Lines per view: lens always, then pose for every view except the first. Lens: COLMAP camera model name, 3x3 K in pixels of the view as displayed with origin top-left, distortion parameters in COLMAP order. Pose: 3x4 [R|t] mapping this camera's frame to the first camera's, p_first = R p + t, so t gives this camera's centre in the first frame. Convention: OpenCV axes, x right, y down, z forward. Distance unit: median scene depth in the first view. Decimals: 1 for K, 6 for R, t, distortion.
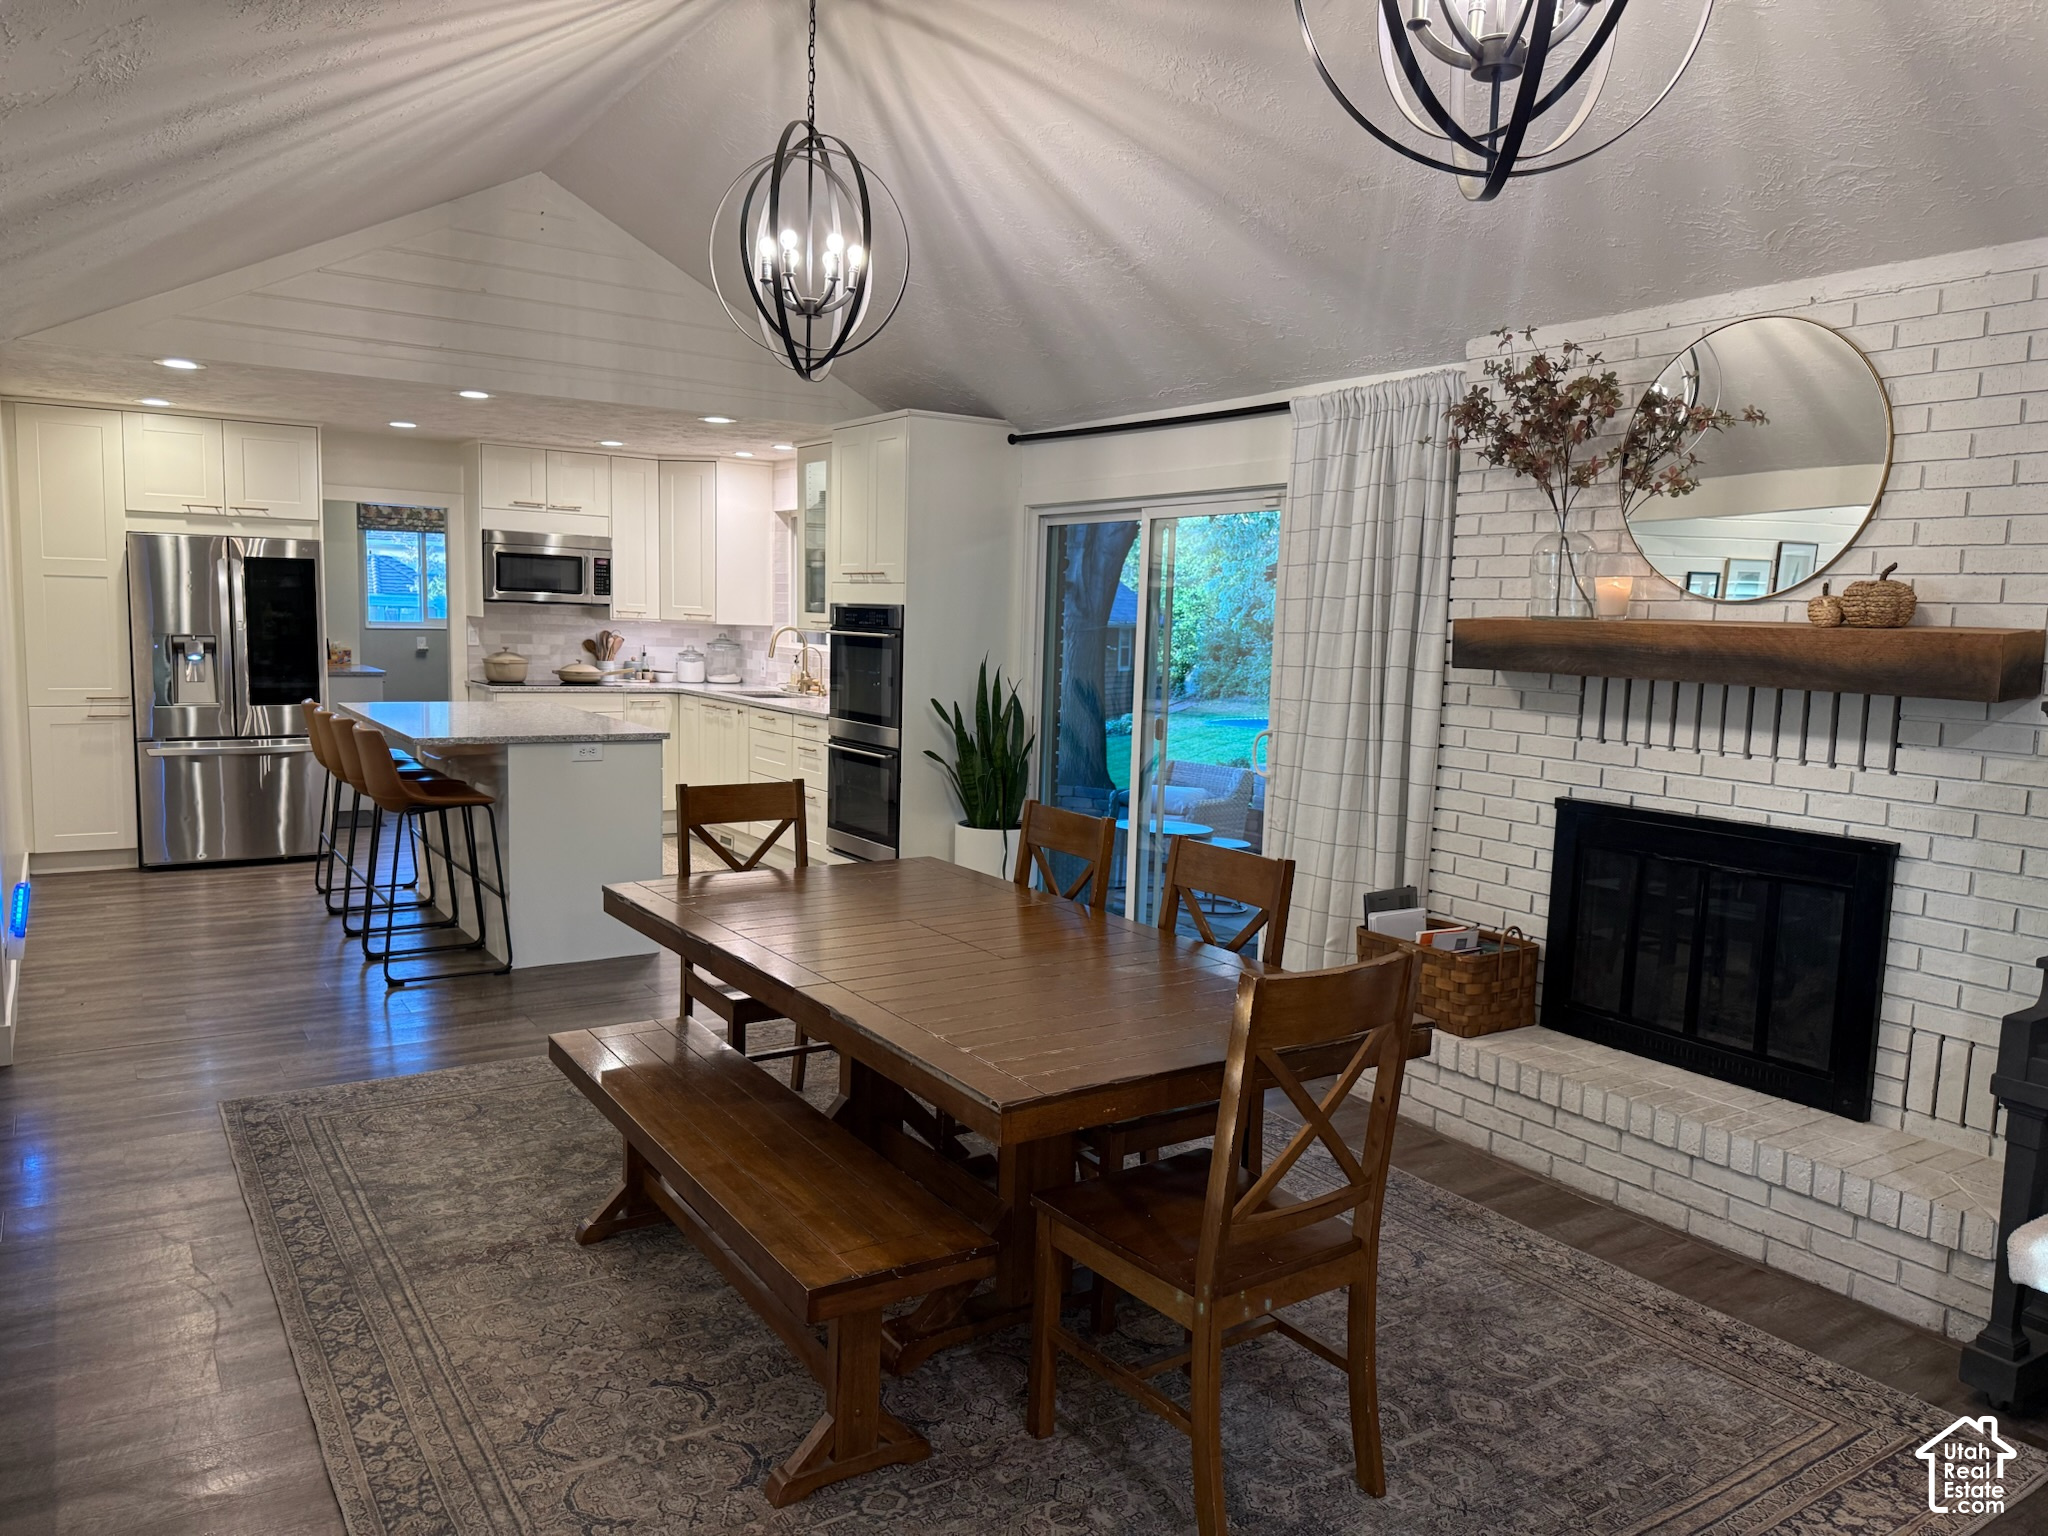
lens RADIAL K [[1435.6, 0, 1024.0], [0, 1435.6, 768.0], [0, 0, 1]] dist [0.070095, -0.075923]
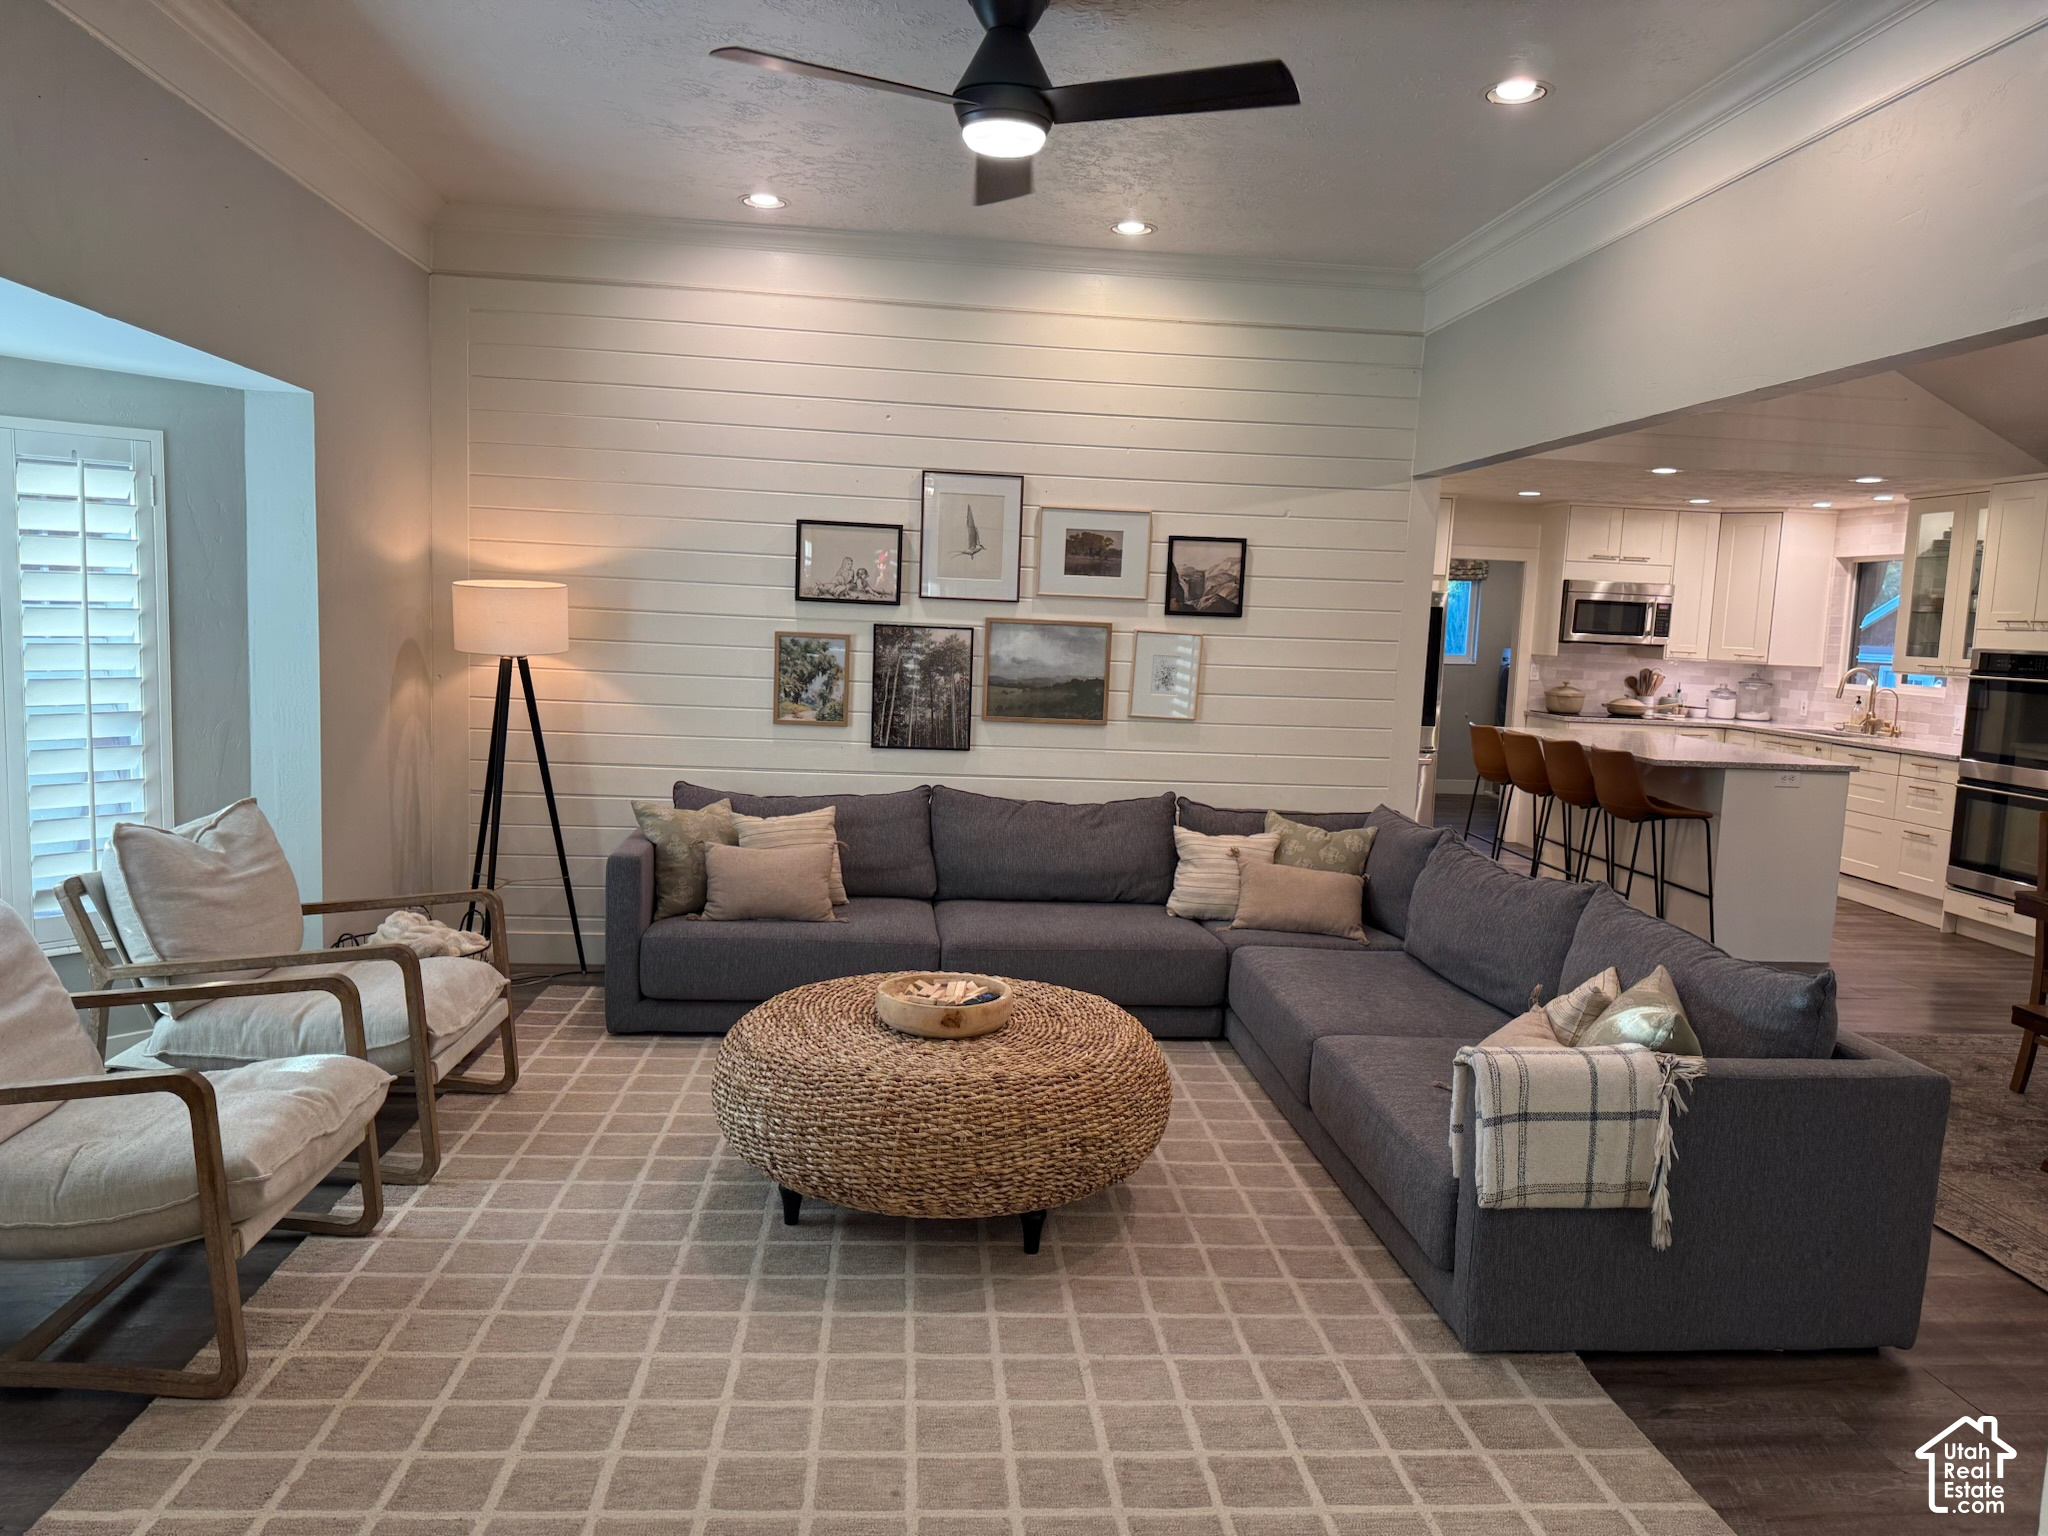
lens RADIAL K [[1435.6, 0, 1024.0], [0, 1435.6, 768.0], [0, 0, 1]] dist [0.070095, -0.075923]
pose [[0.881466, 0.055355, -0.468993, -0.199454], [-0.064784, 0.997891, -0.003978, 0.016340], [0.467783, 0.033890, 0.883193, -0.207188]]
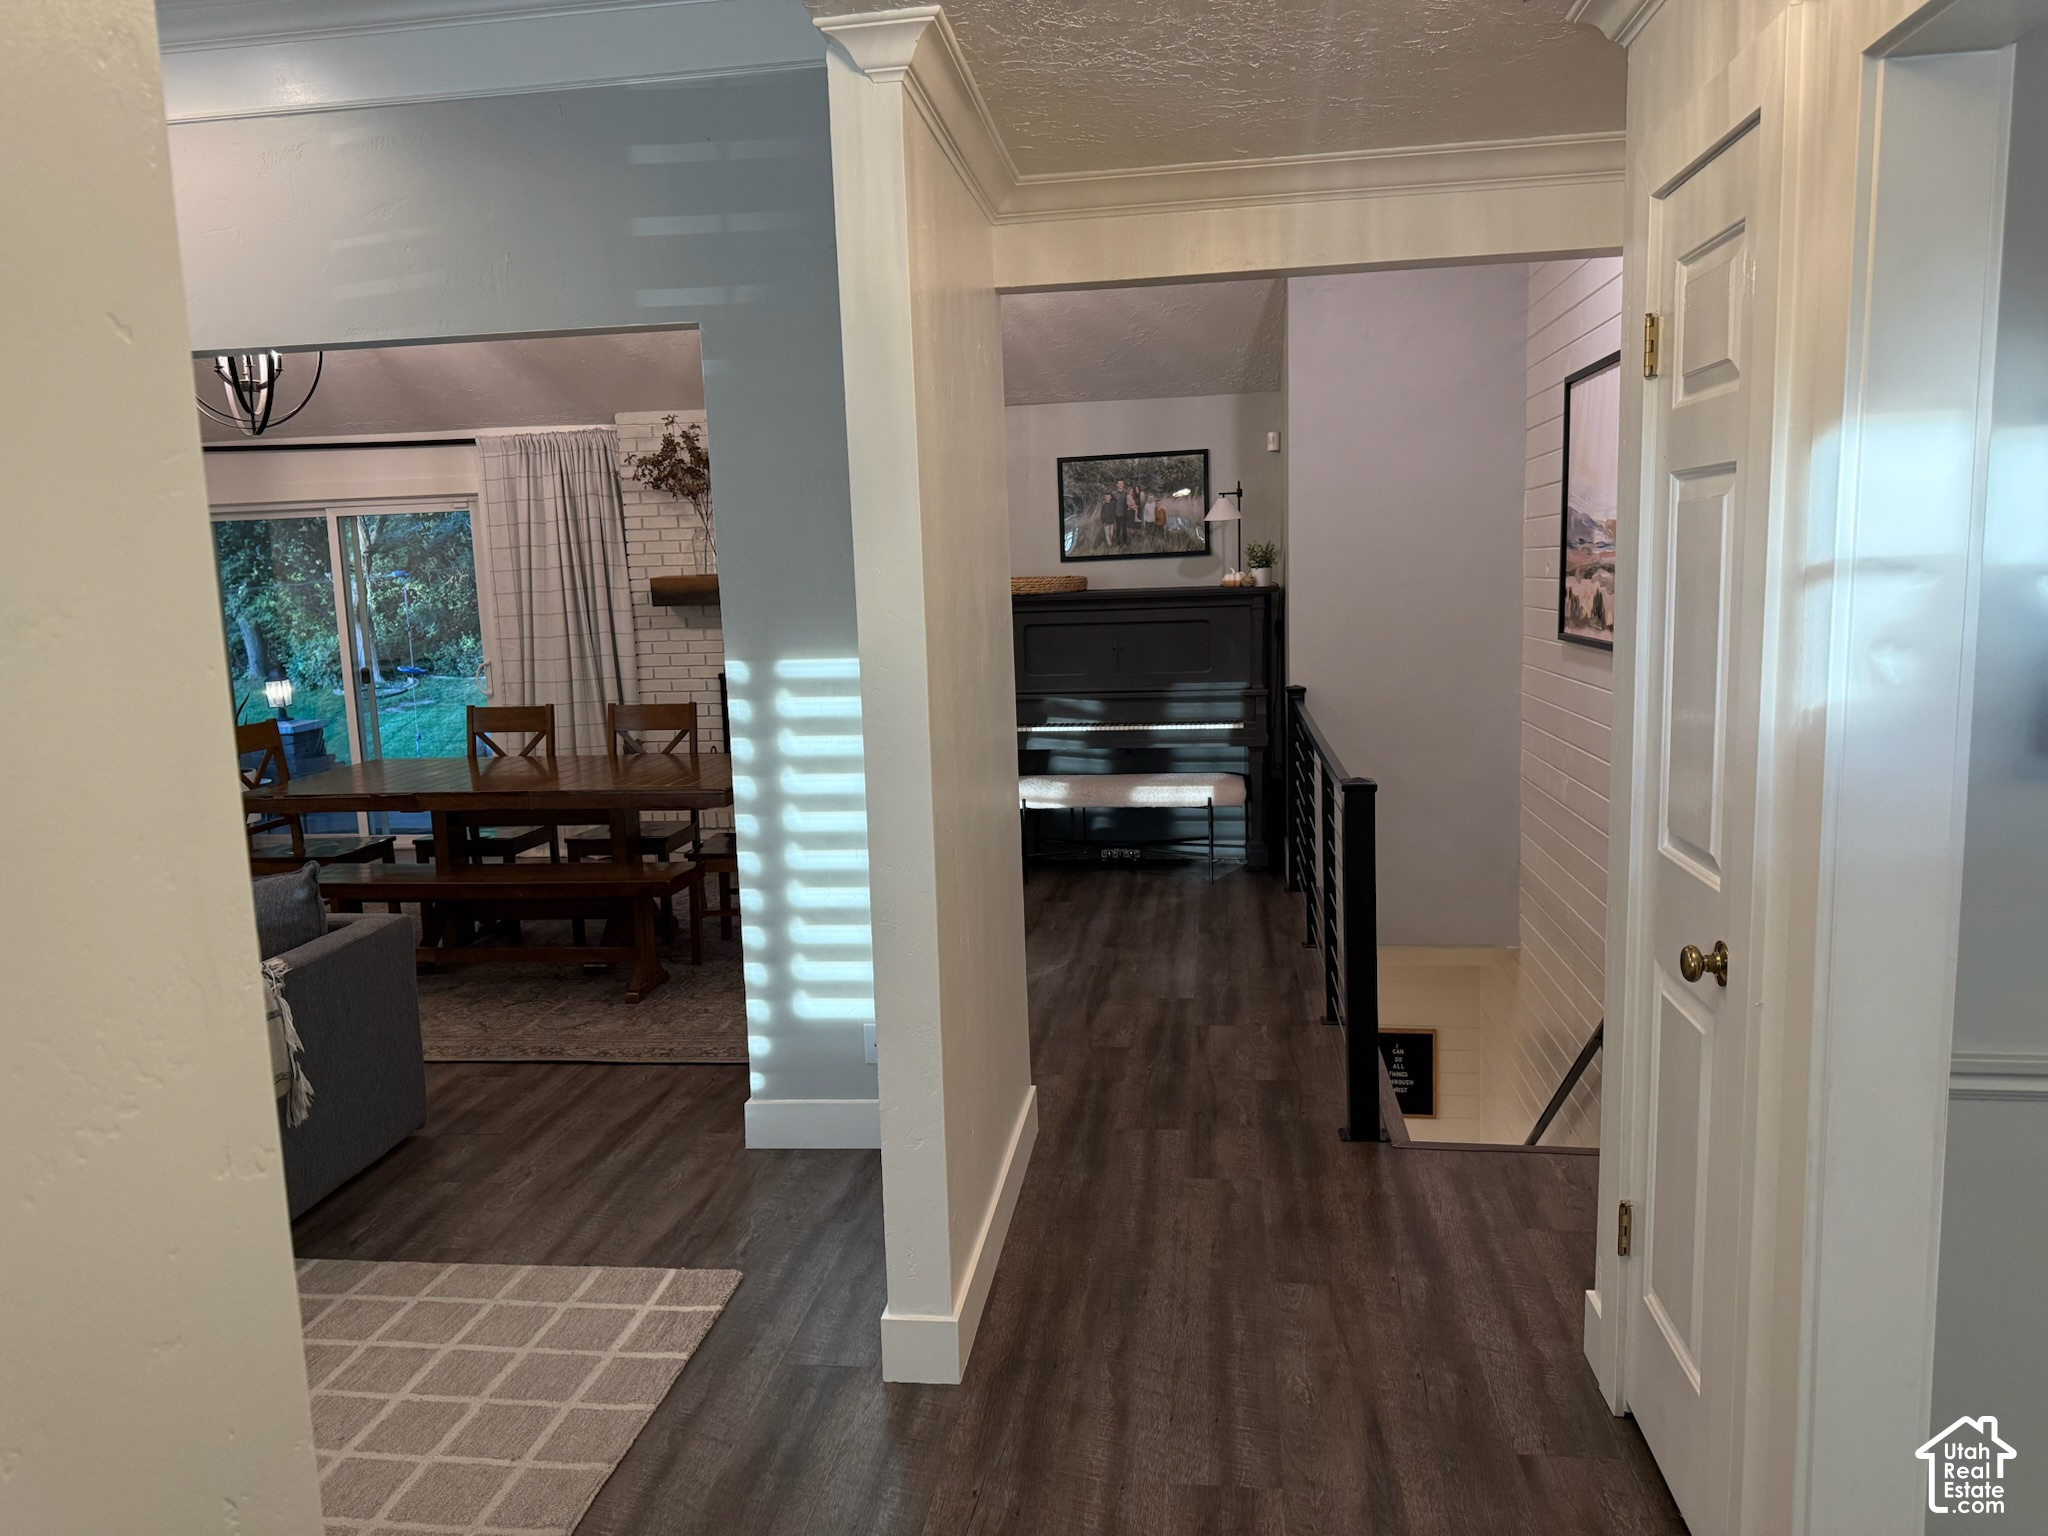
lens RADIAL K [[1435.6, 0, 1024.0], [0, 1435.6, 768.0], [0, 0, 1]] dist [0.070095, -0.075923]
pose [[0.648165, -0.153838, 0.745799, -0.377096], [0.133852, 0.987149, 0.087293, 0.015513], [-0.749644, 0.043247, 0.660427, -0.240660]]
